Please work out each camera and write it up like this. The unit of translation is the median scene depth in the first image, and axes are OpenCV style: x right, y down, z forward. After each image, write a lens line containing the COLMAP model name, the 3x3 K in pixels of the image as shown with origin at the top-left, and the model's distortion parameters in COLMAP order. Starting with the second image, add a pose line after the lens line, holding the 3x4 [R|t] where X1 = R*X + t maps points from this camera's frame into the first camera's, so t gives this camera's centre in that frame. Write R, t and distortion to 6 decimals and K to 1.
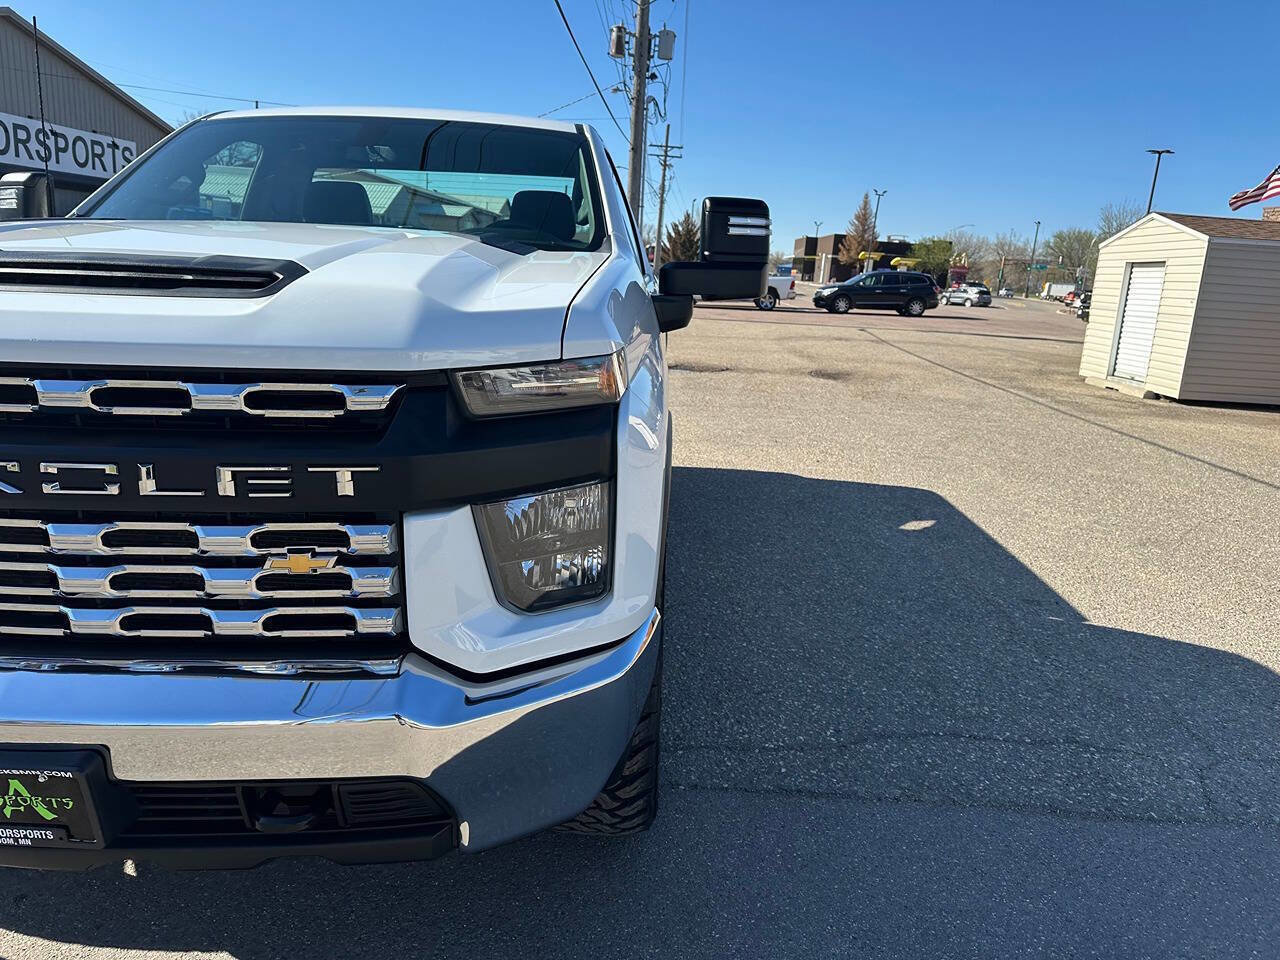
lens RADIAL K [[904.5, 0, 645.4], [0, 904.5, 479.5], [0, 0, 1]] dist [0.067183, -0.071520]
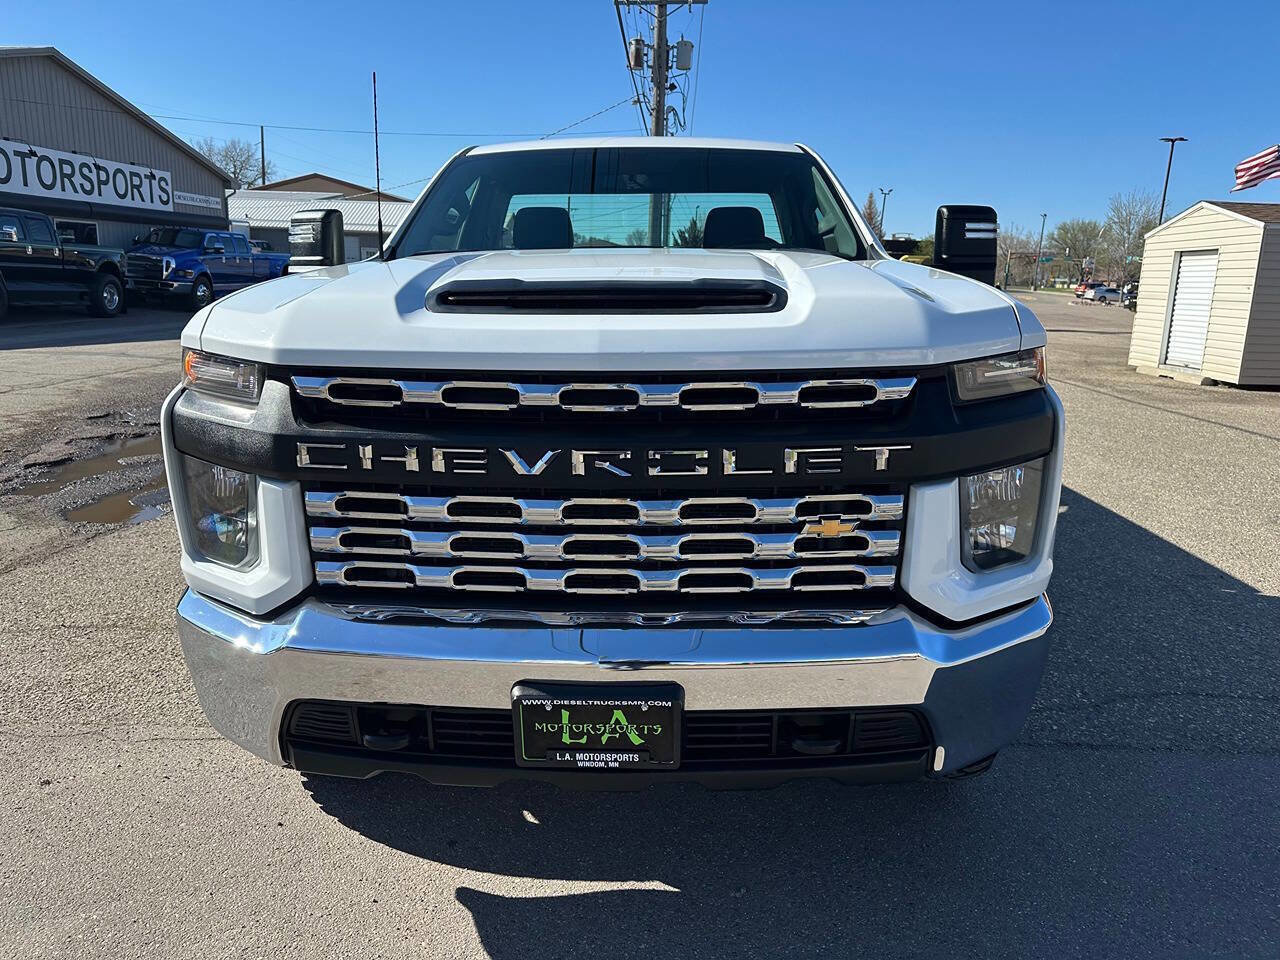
lens RADIAL K [[900.9, 0, 633.7], [0, 900.9, 481.0], [0, 0, 1]] dist [0.067928, -0.076233]
pose [[0.999211, -0.032941, -0.022200, -0.059368], [0.032812, 0.999443, -0.006153, 0.002699], [0.022390, 0.005420, 0.999735, -0.019713]]
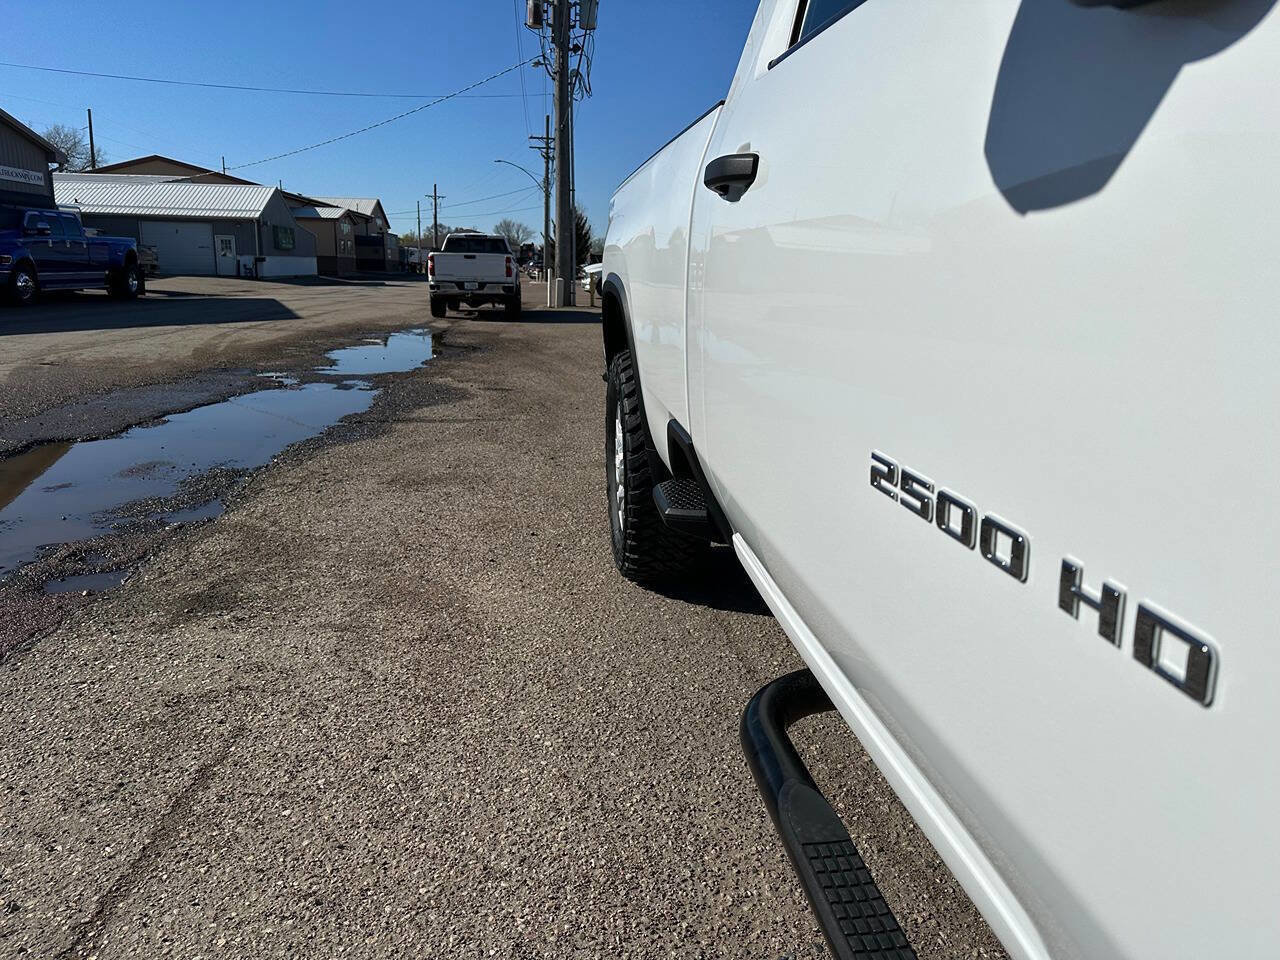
lens RADIAL K [[904.5, 0, 645.4], [0, 904.5, 479.5], [0, 0, 1]] dist [0.067183, -0.071520]
pose [[0.989503, -0.080372, 0.120099, -0.154057], [0.079900, 0.996764, 0.008746, -0.024658], [-0.120413, 0.000942, 0.992723, 0.177408]]
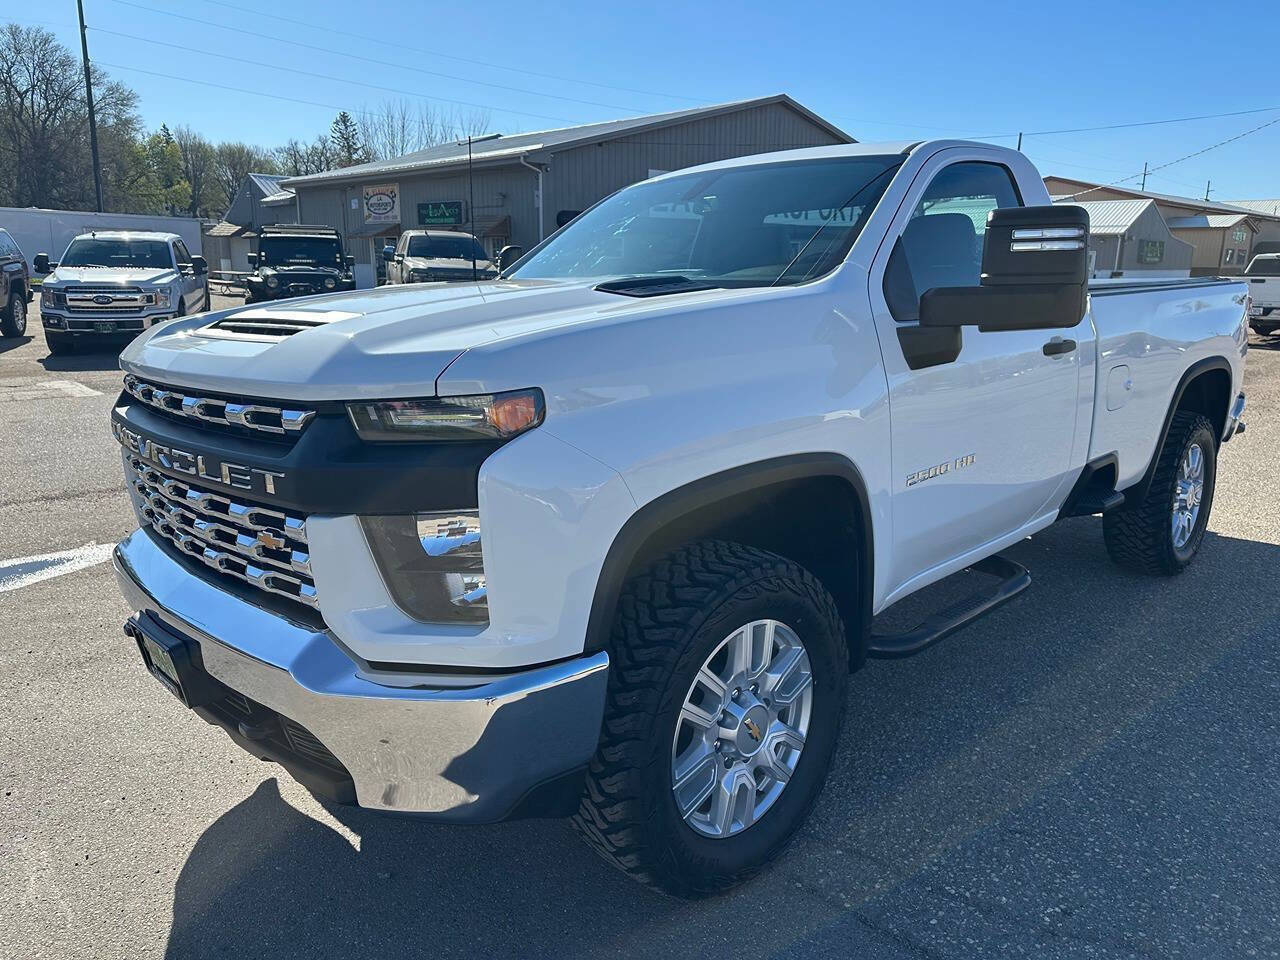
lens RADIAL K [[889.2, 0, 640.0], [0, 889.2, 480.0], [0, 0, 1]] dist [0.079976, -0.074636]
pose [[0.720920, 0.104082, -0.685157, 0.087175], [-0.122053, 0.992273, 0.022312, -0.008757], [0.682185, 0.067541, 0.728053, 0.039516]]
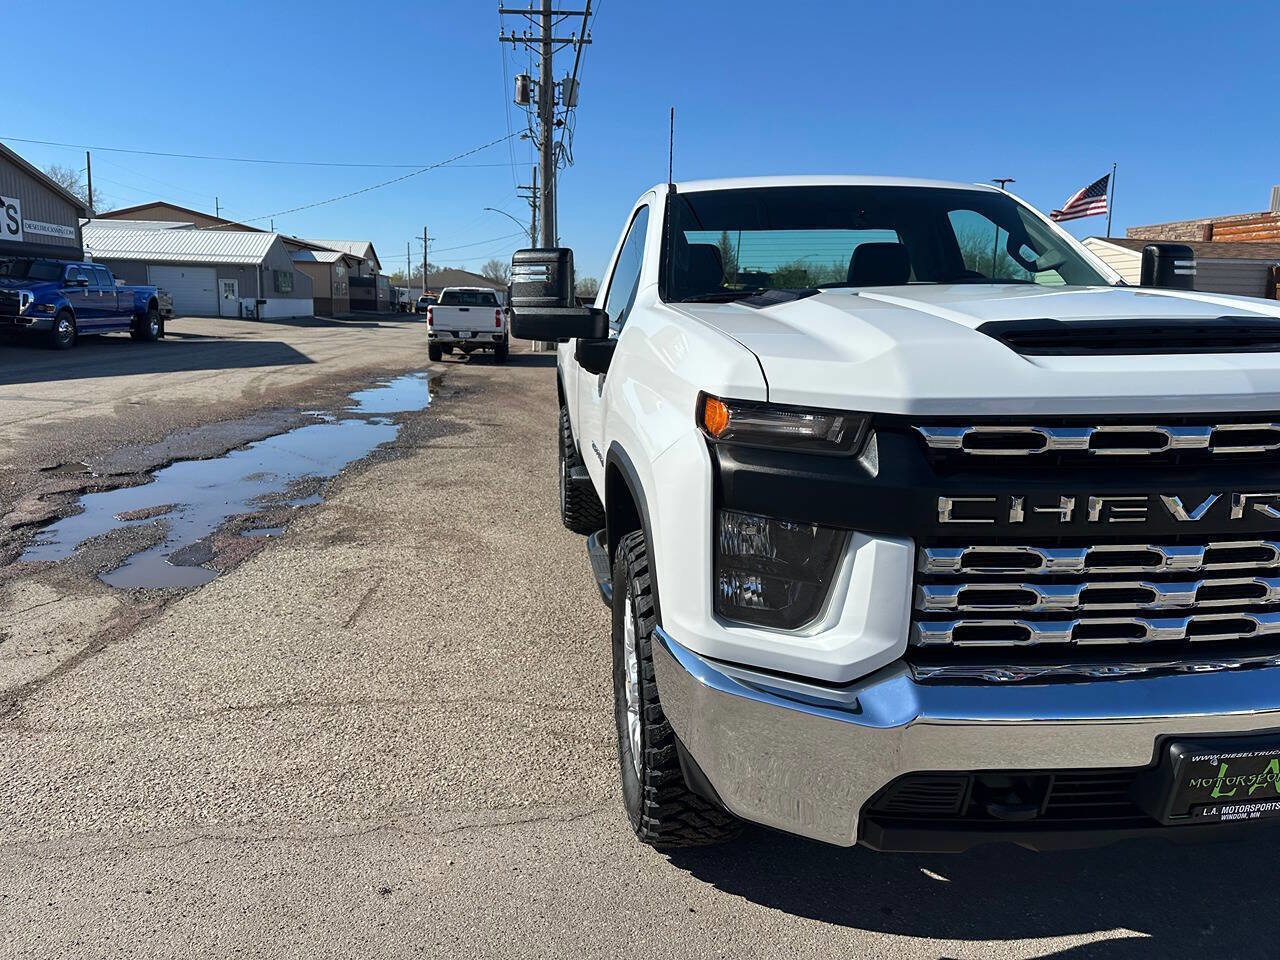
lens RADIAL K [[889.2, 0, 640.0], [0, 889.2, 480.0], [0, 0, 1]] dist [0.079976, -0.074636]
pose [[0.988190, -0.071732, 0.135408, -0.154282], [0.076262, 0.996679, -0.028557, -0.006031], [-0.132910, 0.038546, 0.990378, -0.006861]]
